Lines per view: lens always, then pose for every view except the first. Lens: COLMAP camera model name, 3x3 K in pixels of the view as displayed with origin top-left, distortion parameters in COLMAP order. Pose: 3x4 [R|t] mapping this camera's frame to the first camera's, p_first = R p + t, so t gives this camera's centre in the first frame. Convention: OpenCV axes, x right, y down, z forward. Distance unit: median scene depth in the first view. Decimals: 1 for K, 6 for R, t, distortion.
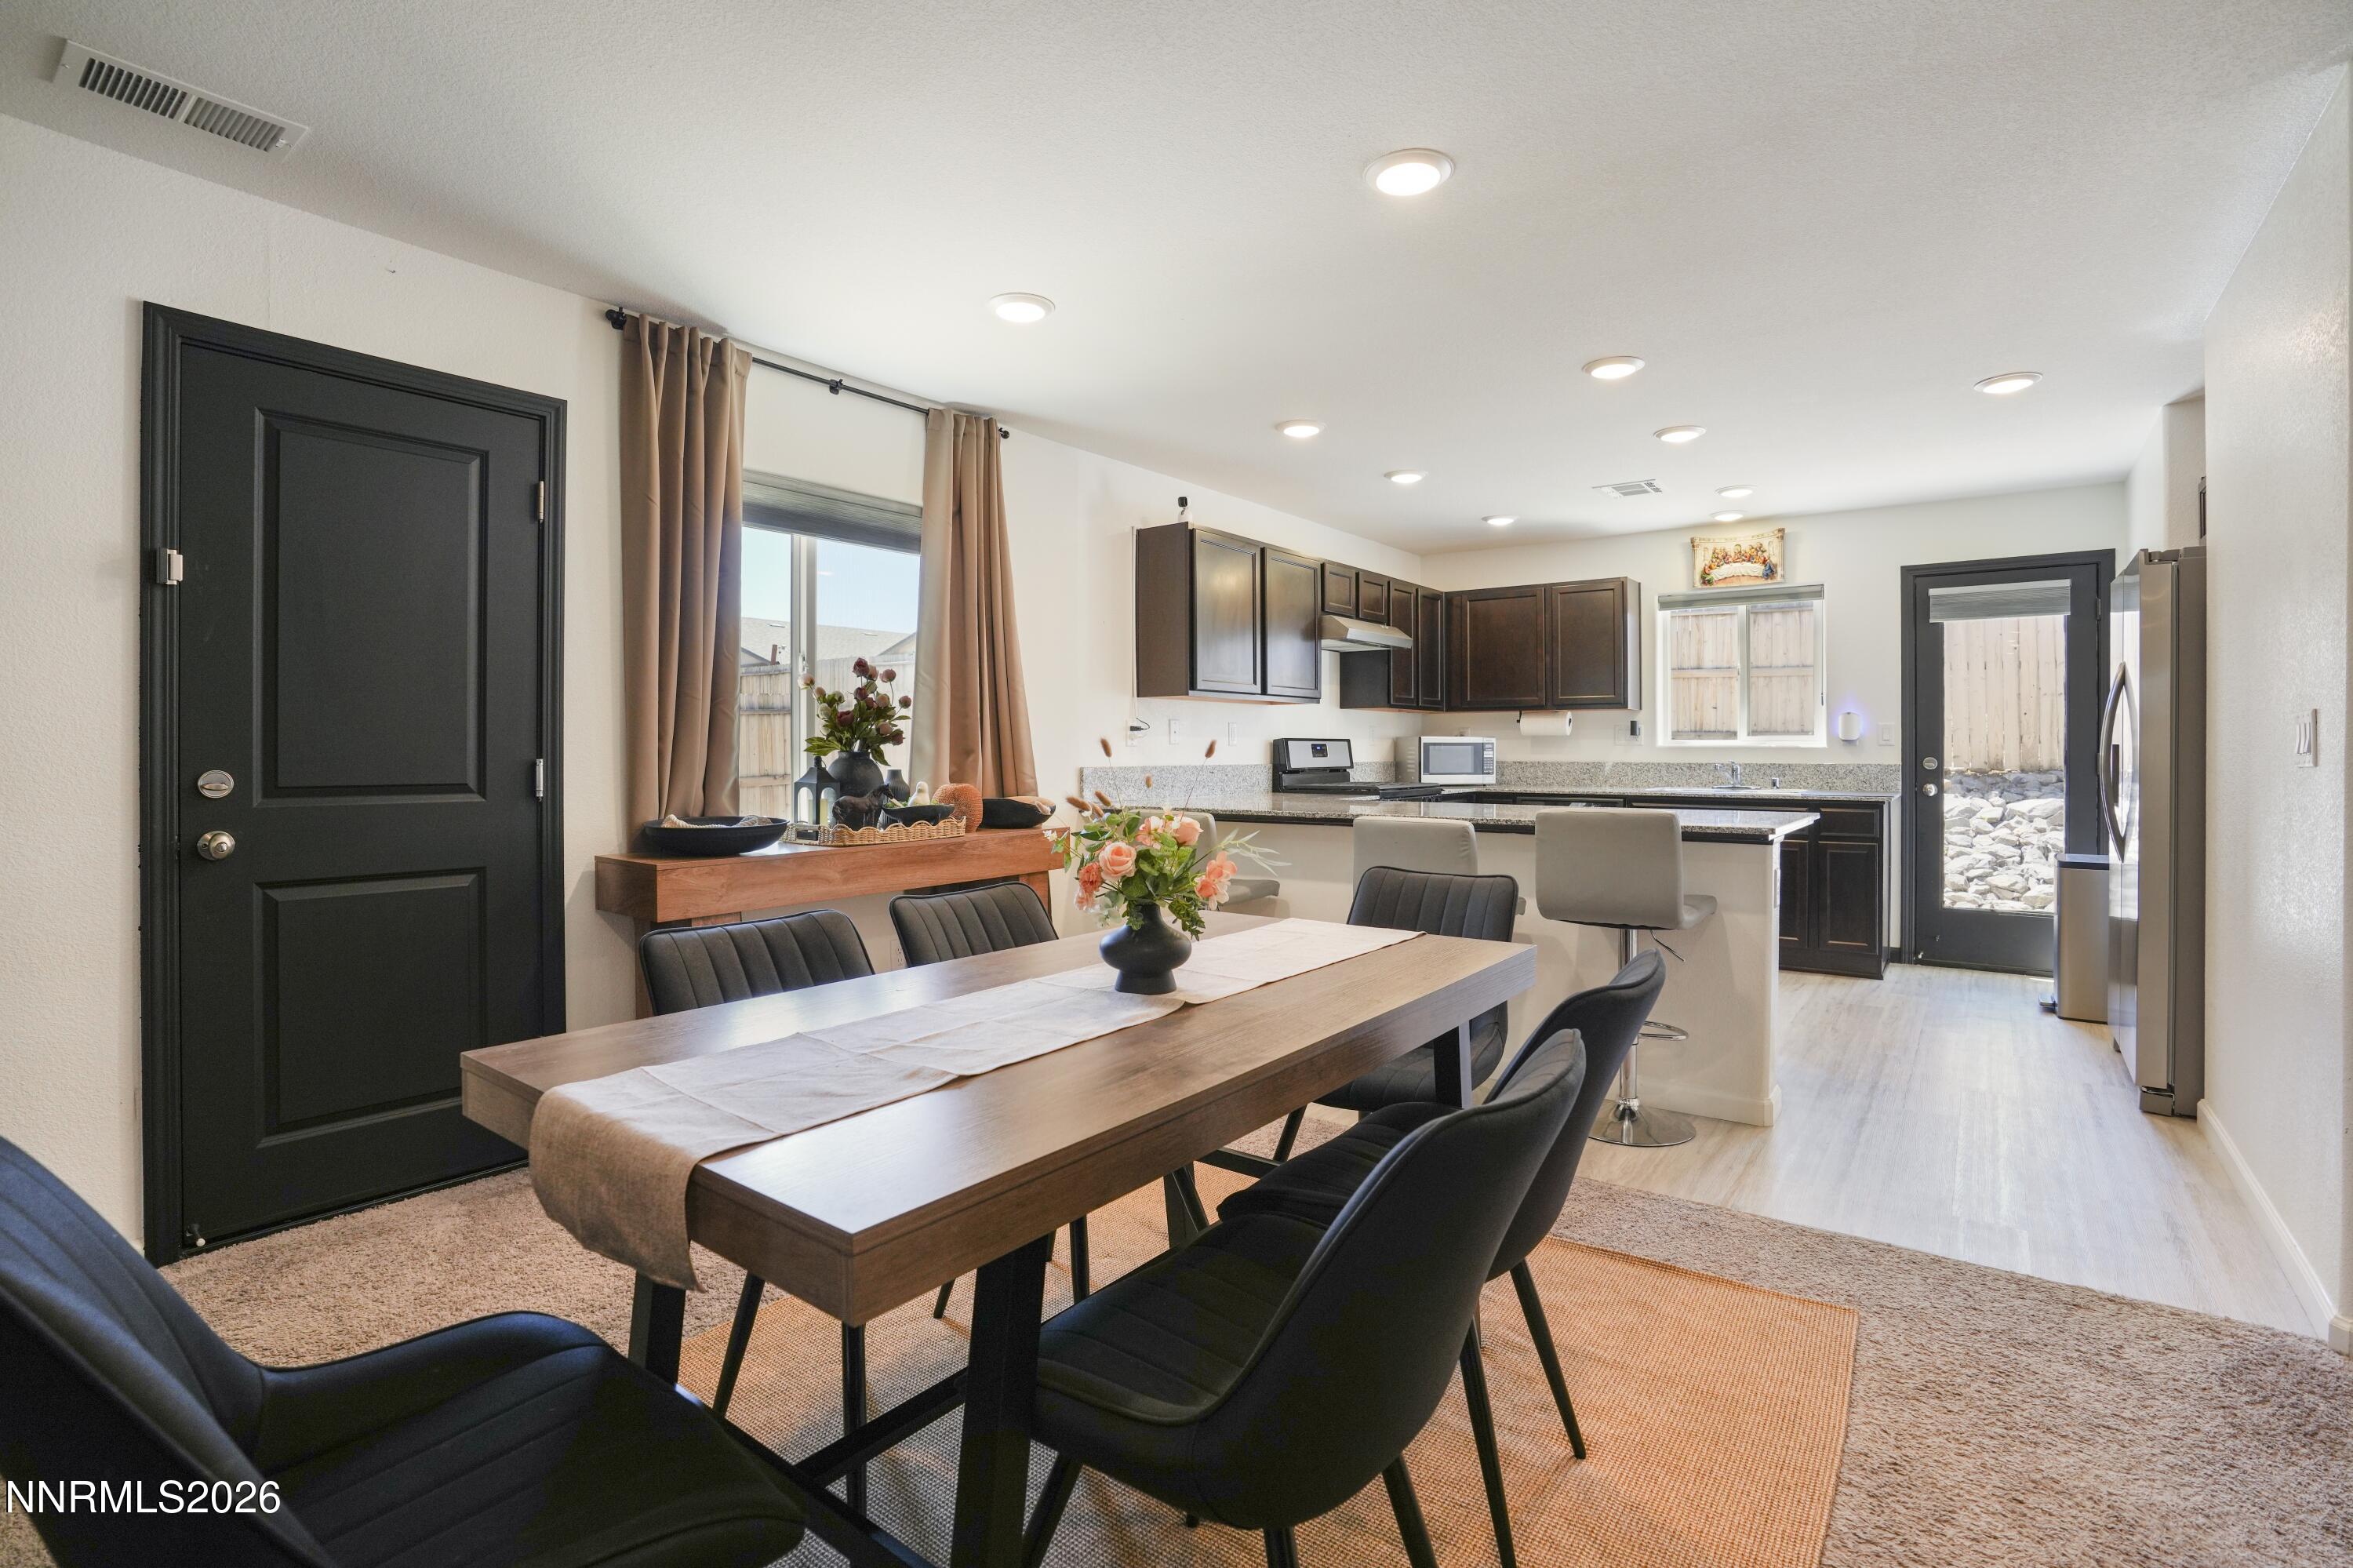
lens RADIAL K [[1112.7, 0, 1175.0], [0, 1112.7, 719.1], [0, 0, 1]] dist [-0.063109, 0.024286]
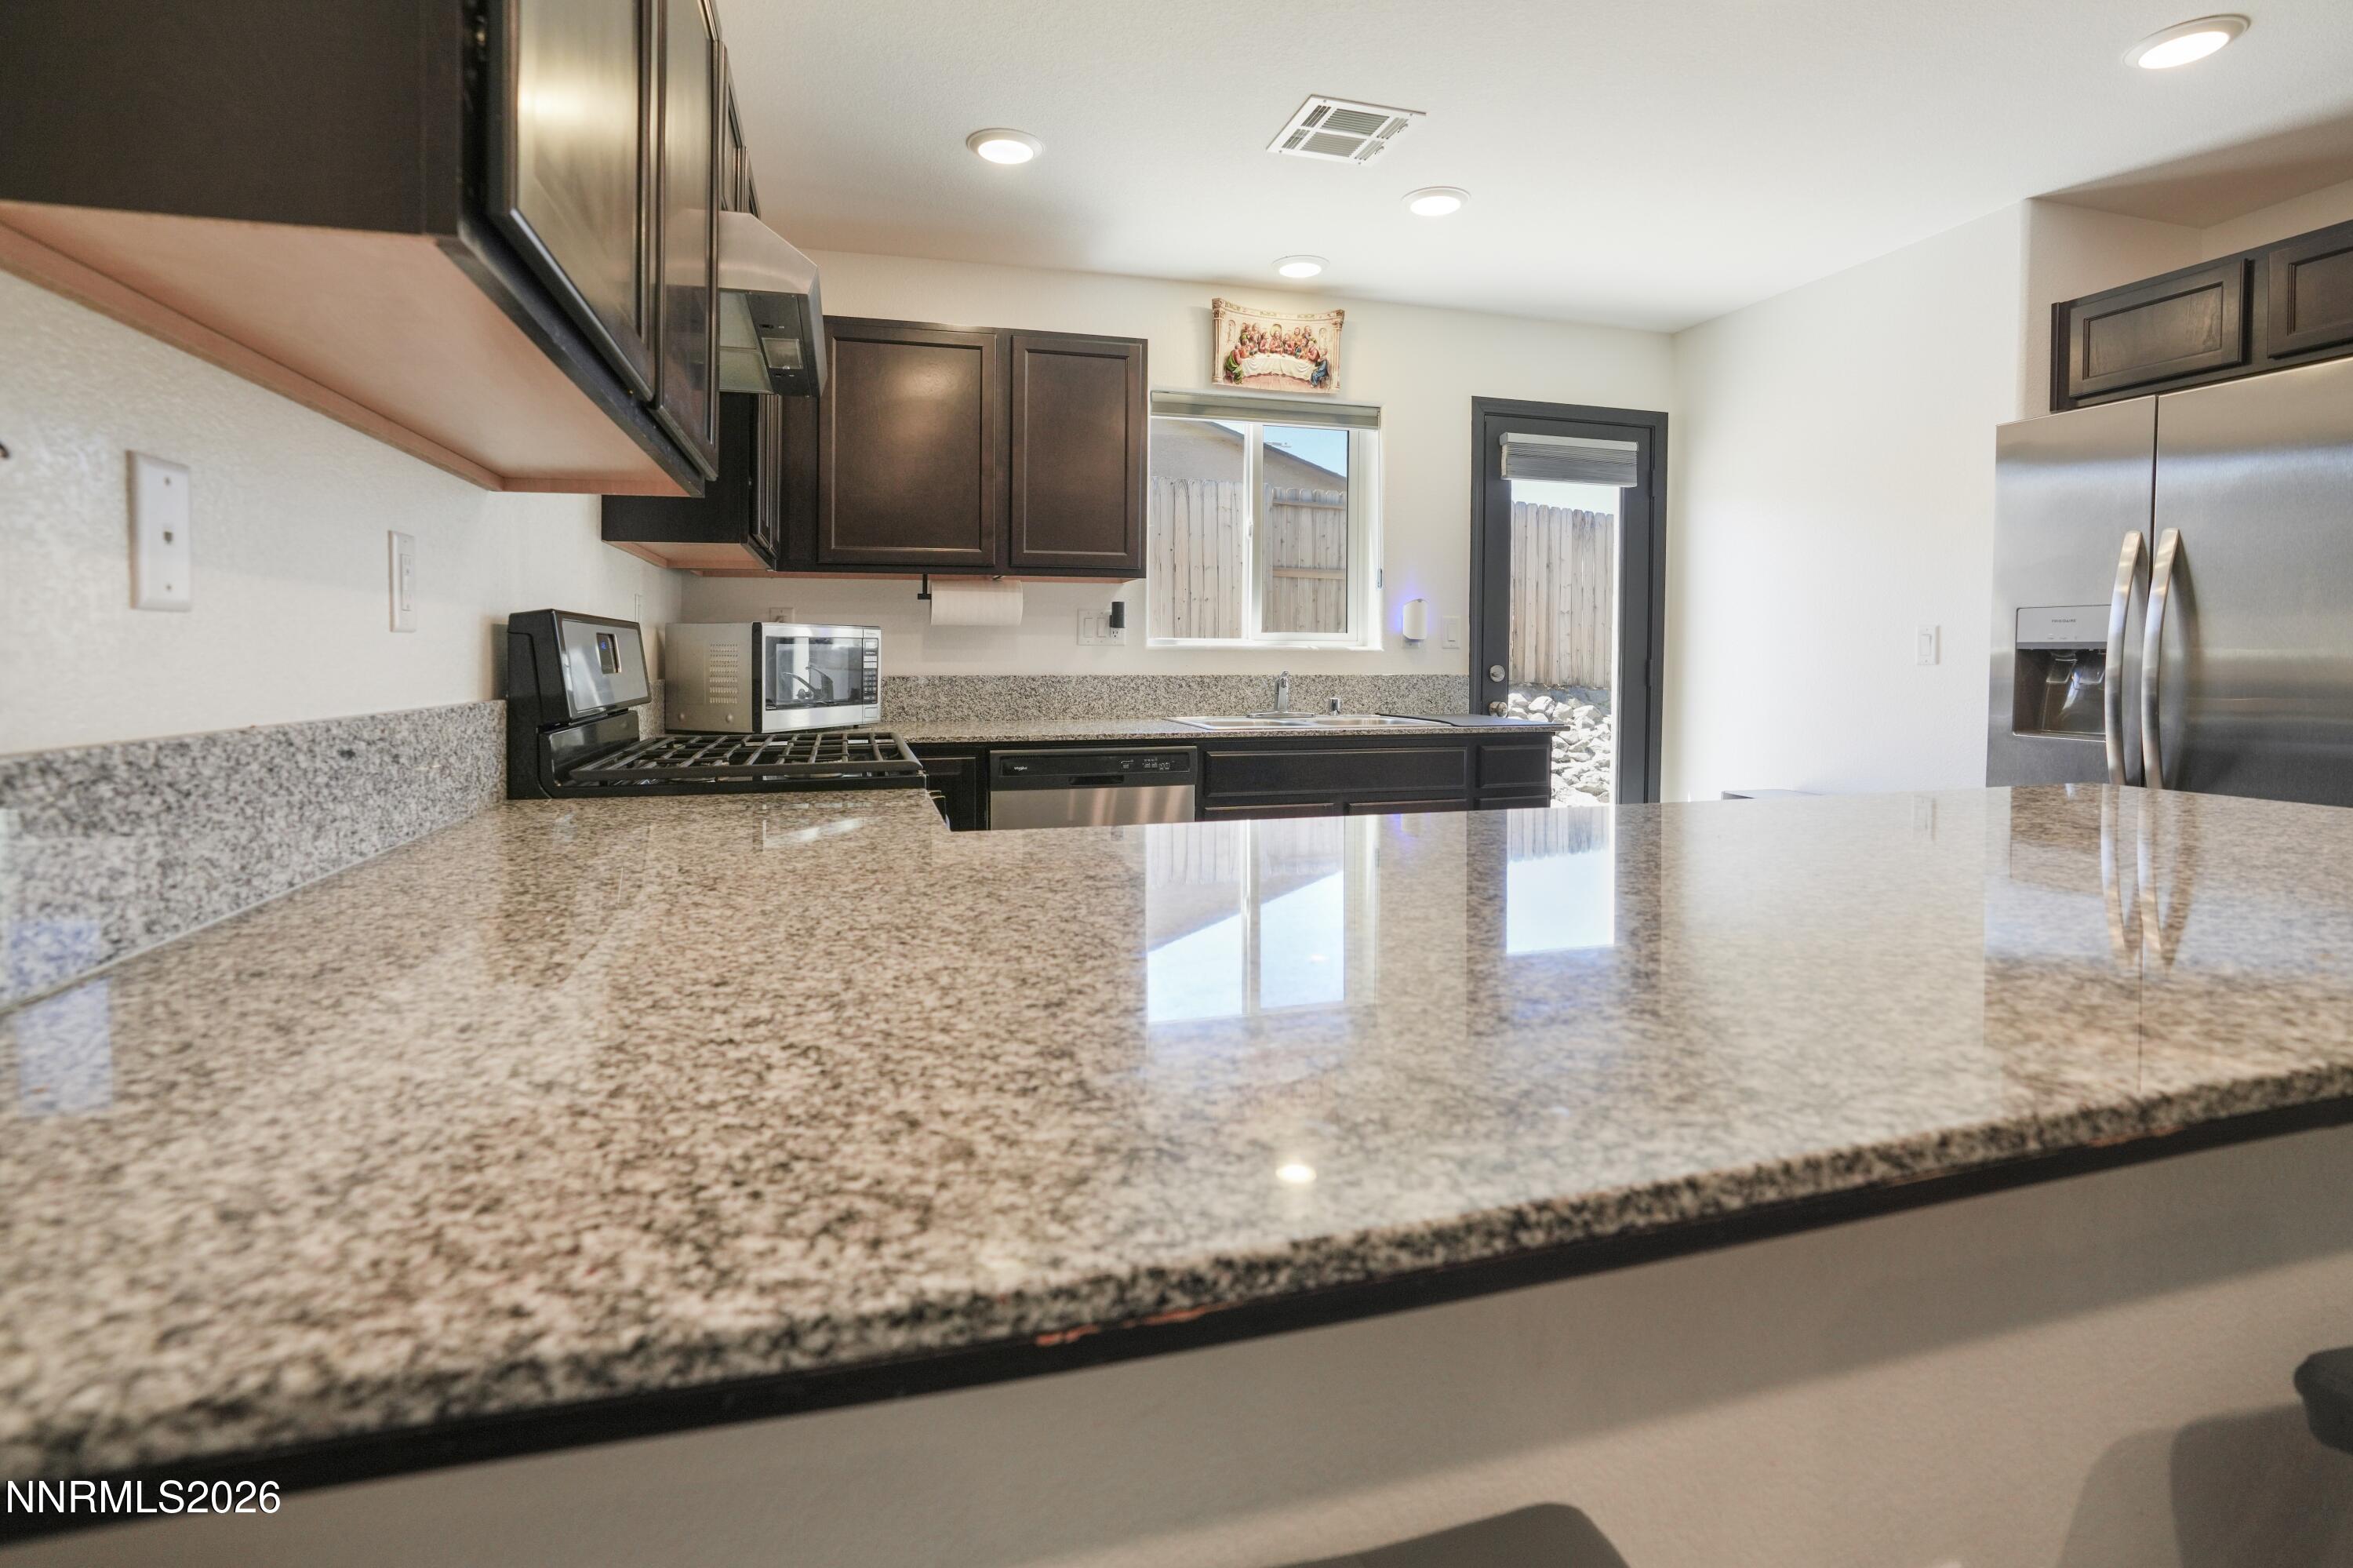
lens RADIAL K [[1144.5, 0, 1180.5], [0, 1144.5, 634.0], [0, 0, 1]] dist [-0.001676, -0.000195]
pose [[0.590635, 0.016085, 0.806778, -0.039806], [-0.021693, 0.999756, -0.004050, 0.020103], [-0.806647, -0.015110, 0.590840, 0.648503]]
